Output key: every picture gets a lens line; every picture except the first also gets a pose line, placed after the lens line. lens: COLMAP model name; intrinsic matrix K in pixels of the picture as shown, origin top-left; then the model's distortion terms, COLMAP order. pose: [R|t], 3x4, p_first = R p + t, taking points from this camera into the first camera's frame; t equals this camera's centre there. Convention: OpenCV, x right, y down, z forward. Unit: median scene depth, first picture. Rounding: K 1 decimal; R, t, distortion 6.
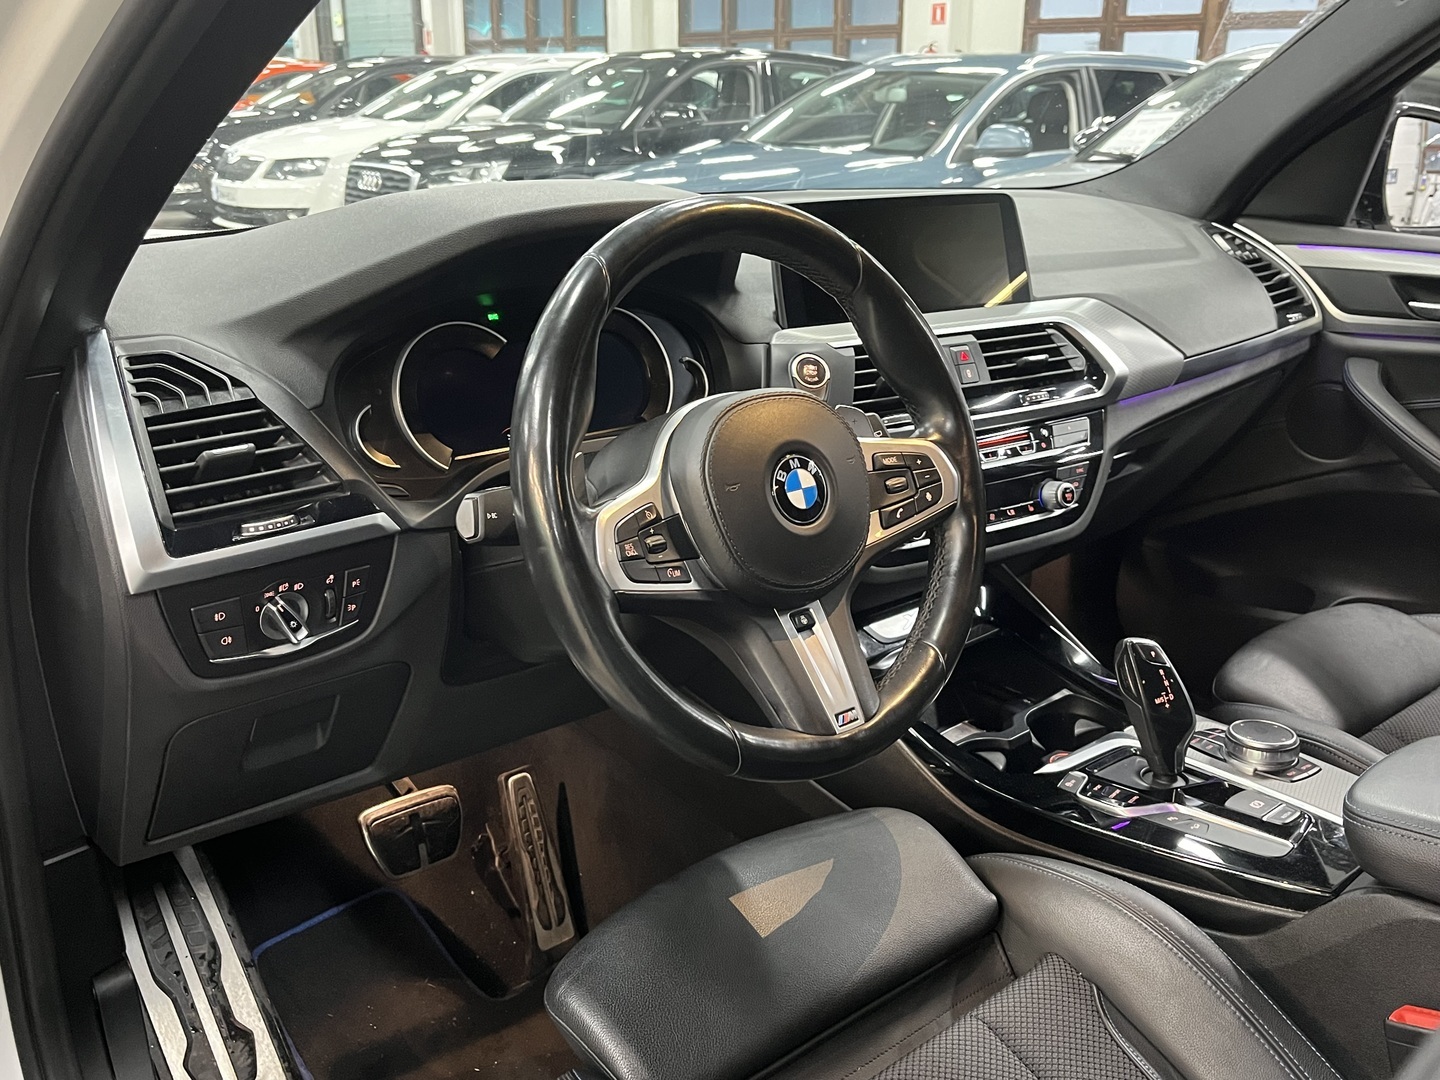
lens RADIAL K [[1331.0, 0, 721.7], [0, 1331.0, 536.7], [0, 0, 1]] dist [0.036348, 0.000000]
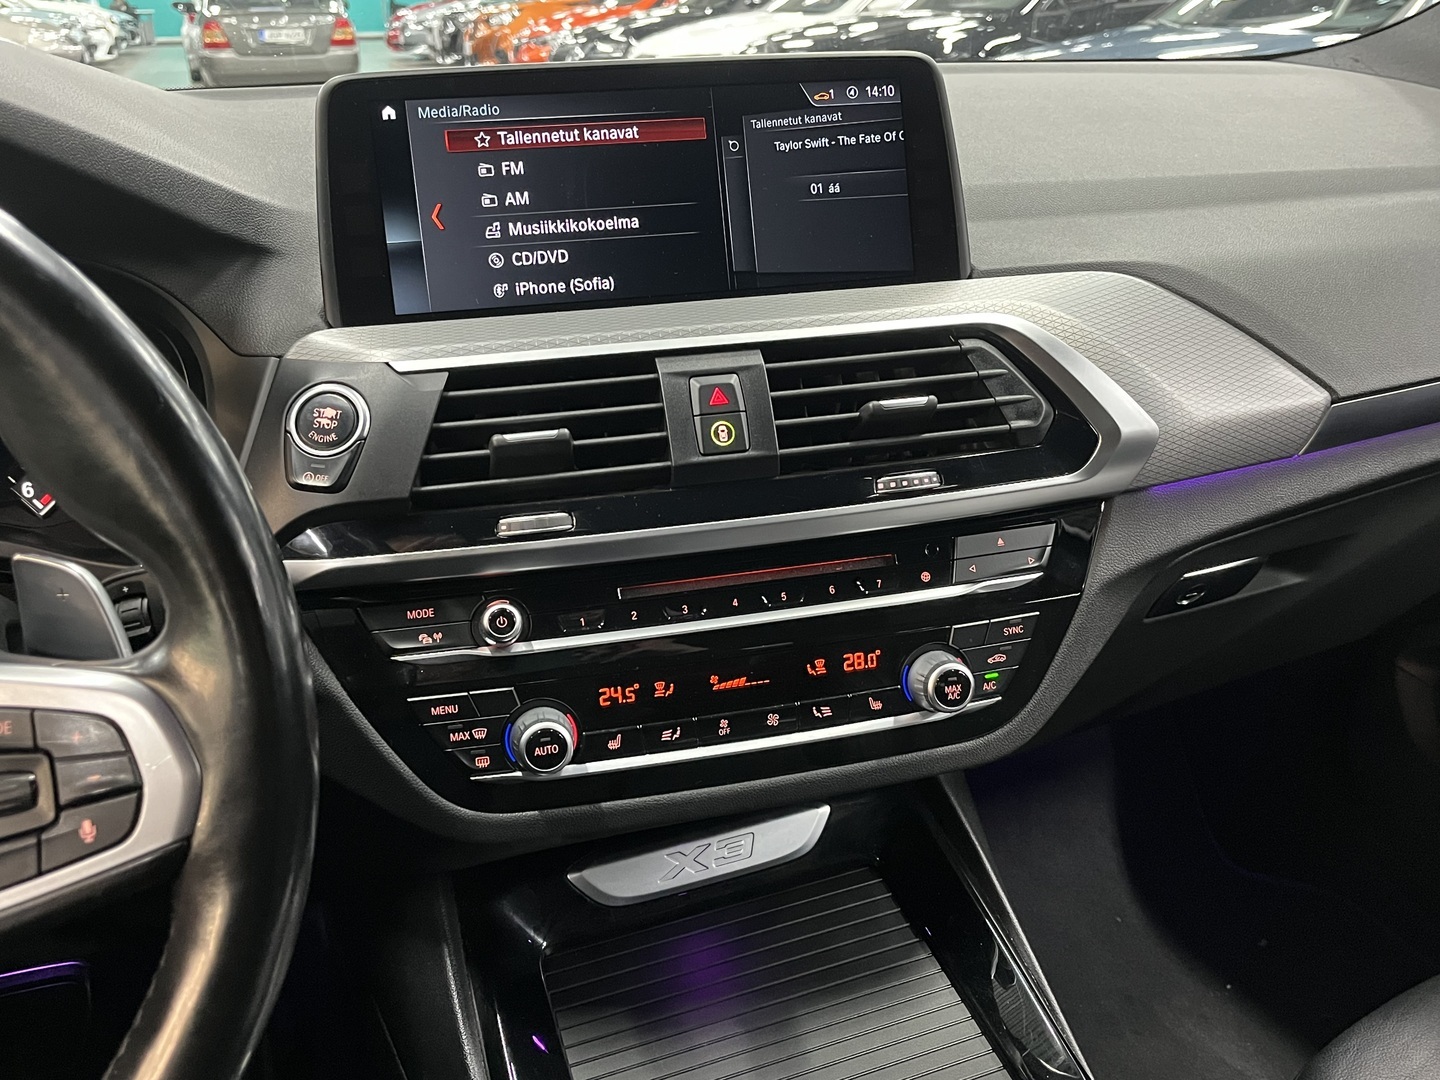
lens RADIAL K [[1331.0, 0, 723.7], [0, 1331.0, 544.4], [0, 0, 1]] dist [0.036348, 0.000000]
pose [[0.944457, 0.100190, -0.312990, 0.324192], [-0.077044, 0.993355, 0.085498, -0.117111], [0.319476, -0.056635, 0.945900, 0.508777]]
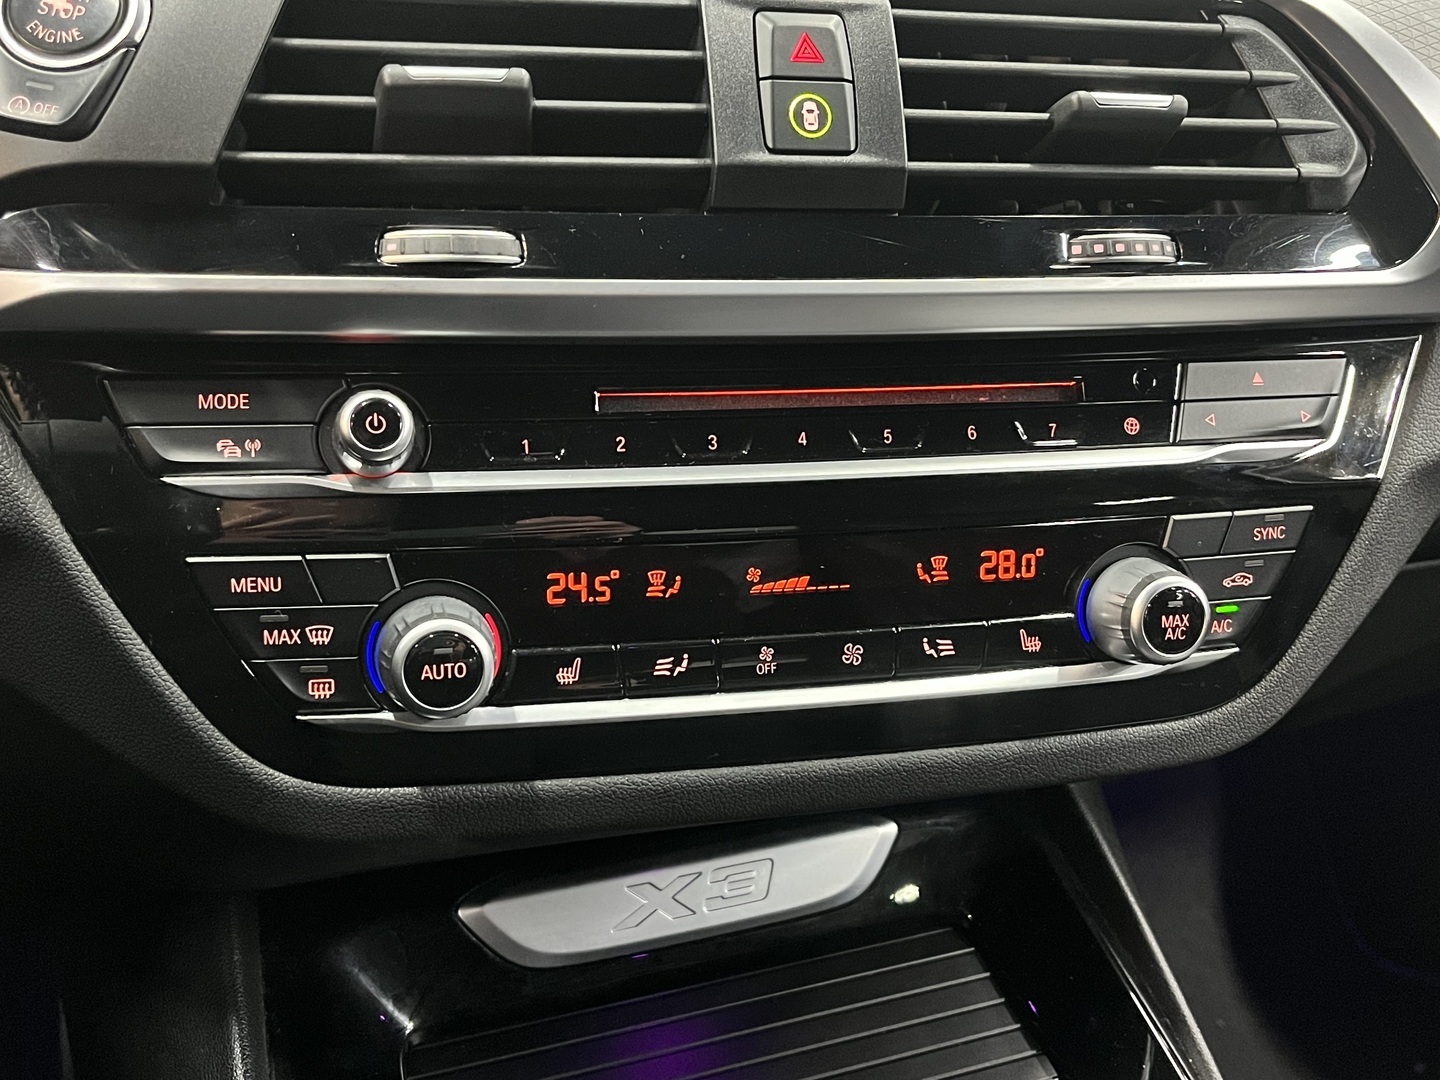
lens RADIAL K [[1600.1, 0, 723.2], [0, 1600.1, 542.7], [0, 0, 1]] dist [0.001662, 0.000000]
pose [[0.948718, 0.170362, -0.266291, 0.253889], [-0.152784, 0.984550, 0.085549, -0.060179], [0.276751, -0.040477, 0.960089, 0.650609]]
